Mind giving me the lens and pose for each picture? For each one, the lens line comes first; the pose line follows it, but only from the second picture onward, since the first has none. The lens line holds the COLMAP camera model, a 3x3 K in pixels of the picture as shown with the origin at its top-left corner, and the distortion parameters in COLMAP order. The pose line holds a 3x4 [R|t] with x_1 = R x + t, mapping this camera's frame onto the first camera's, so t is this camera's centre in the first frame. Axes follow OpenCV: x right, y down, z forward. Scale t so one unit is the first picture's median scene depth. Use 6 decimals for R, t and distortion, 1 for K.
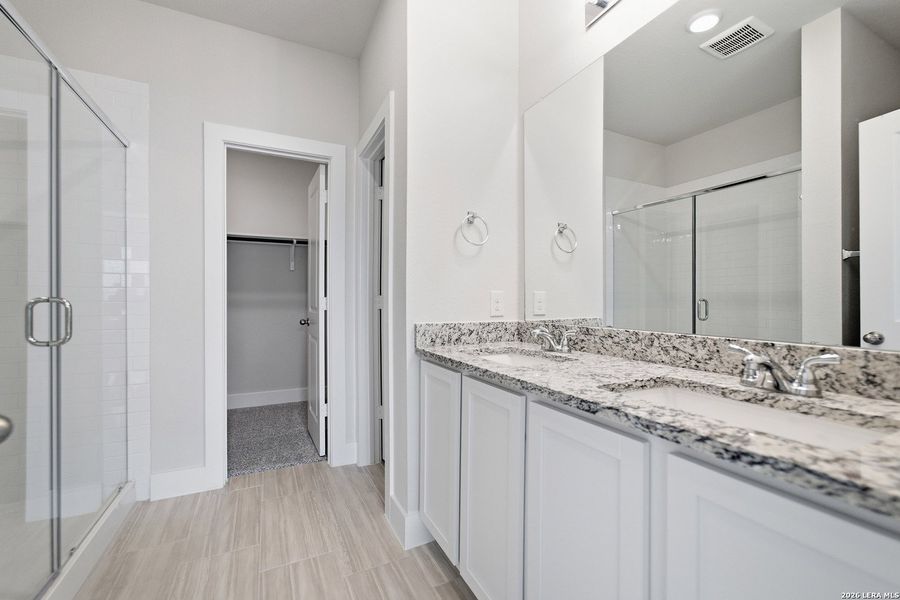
lens RADIAL K [[383.1, 0, 450.0], [0, 383.1, 300.0], [0, 0, 1]] dist [-0.009267, 0.000448]
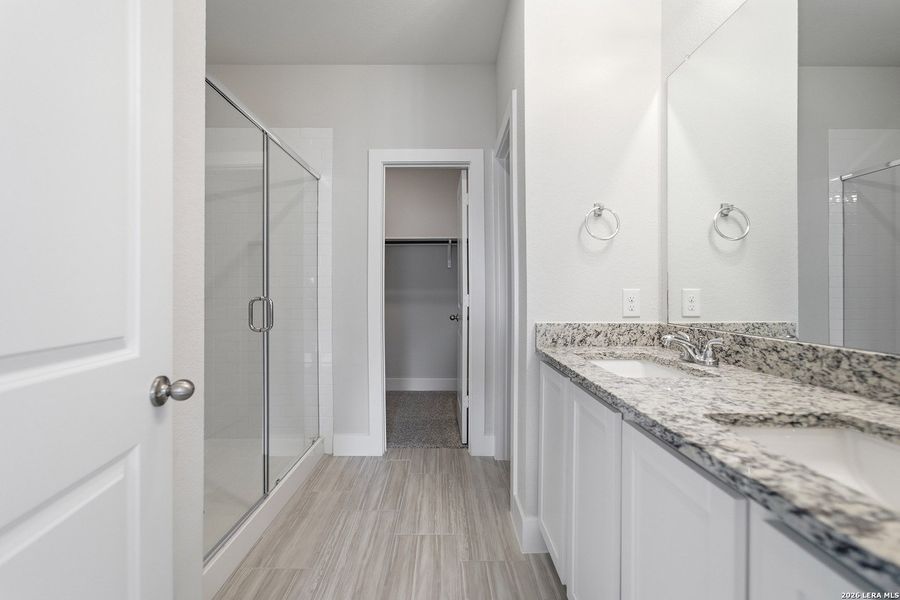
lens RADIAL K [[385.4, 0, 447.7], [0, 385.4, 287.1], [0, 0, 1]] dist [-0.008906, 0.000125]
pose [[0.894416, -0.006208, -0.447193, 0.165490], [0.001330, 0.999936, -0.011223, -0.020100], [0.447234, 0.009443, 0.894367, 0.026223]]
